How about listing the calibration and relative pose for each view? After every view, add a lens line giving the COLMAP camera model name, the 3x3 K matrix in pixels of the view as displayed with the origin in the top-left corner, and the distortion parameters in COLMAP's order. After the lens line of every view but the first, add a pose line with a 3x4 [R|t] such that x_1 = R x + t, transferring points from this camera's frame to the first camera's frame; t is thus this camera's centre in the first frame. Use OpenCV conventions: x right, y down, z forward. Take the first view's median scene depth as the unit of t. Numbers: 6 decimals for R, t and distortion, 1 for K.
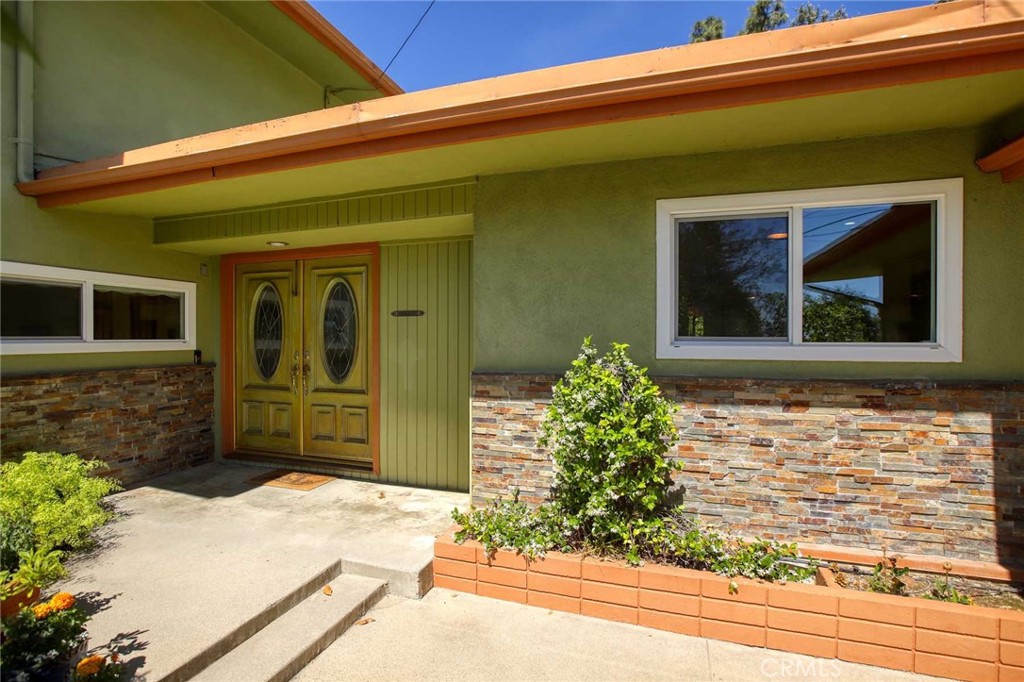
lens RADIAL K [[470.4, 0, 514.3], [0, 470.4, 345.0], [0, 0, 1]] dist [-0.046567, 0.017028]
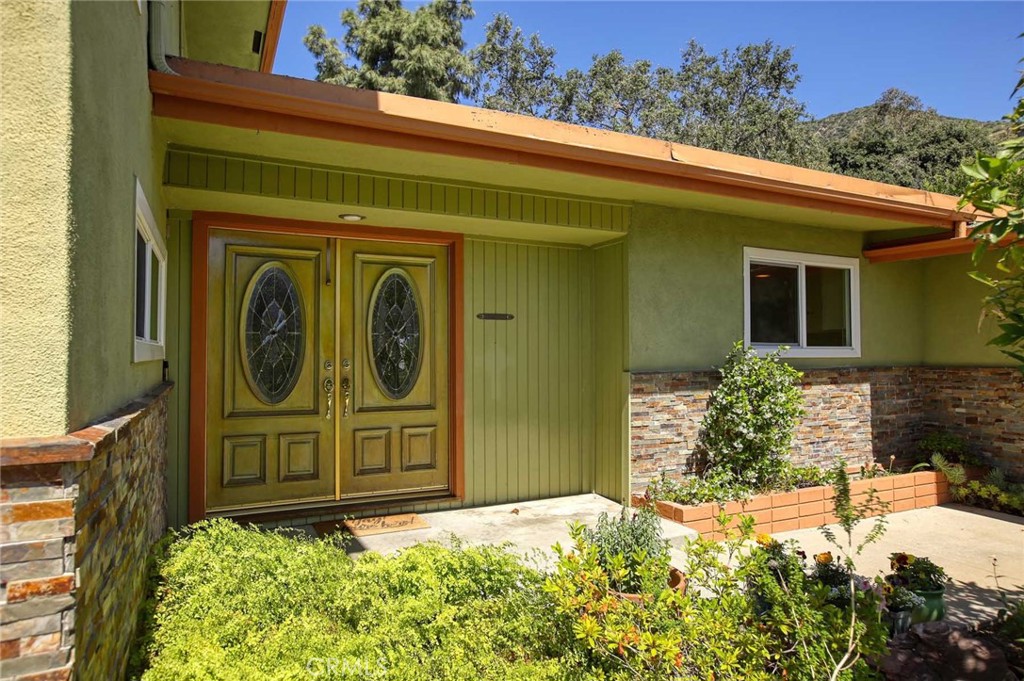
lens RADIAL K [[619.4, 0, 512.0], [0, 619.4, 340.5], [0, 0, 1]] dist [0.003676, 0.000991]
pose [[0.718726, 0.014063, 0.695151, -1.347974], [0.012774, 0.999360, -0.033425, 0.027452], [-0.695176, 0.032903, 0.718086, 0.127050]]
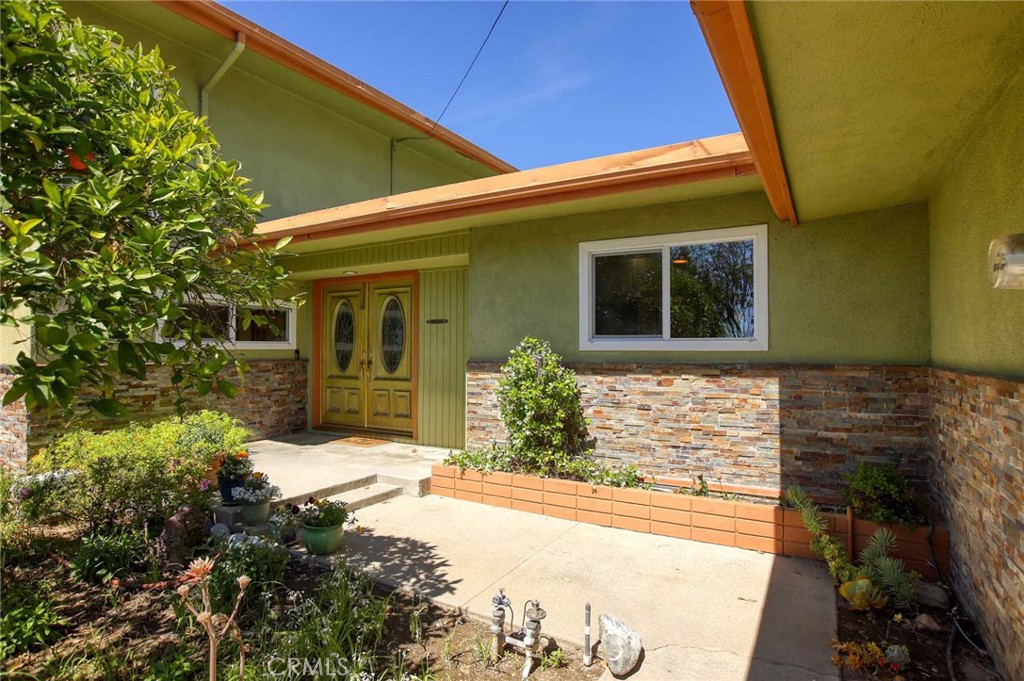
lens RADIAL K [[539.5, 0, 512.0], [0, 539.5, 340.5], [0, 0, 1]] dist [-0.041568, 0.000184]
pose [[0.977363, -0.003933, -0.211532, 0.407331], [-0.002131, 0.999593, -0.028433, 0.041451], [0.211557, 0.028240, 0.976958, -0.622498]]
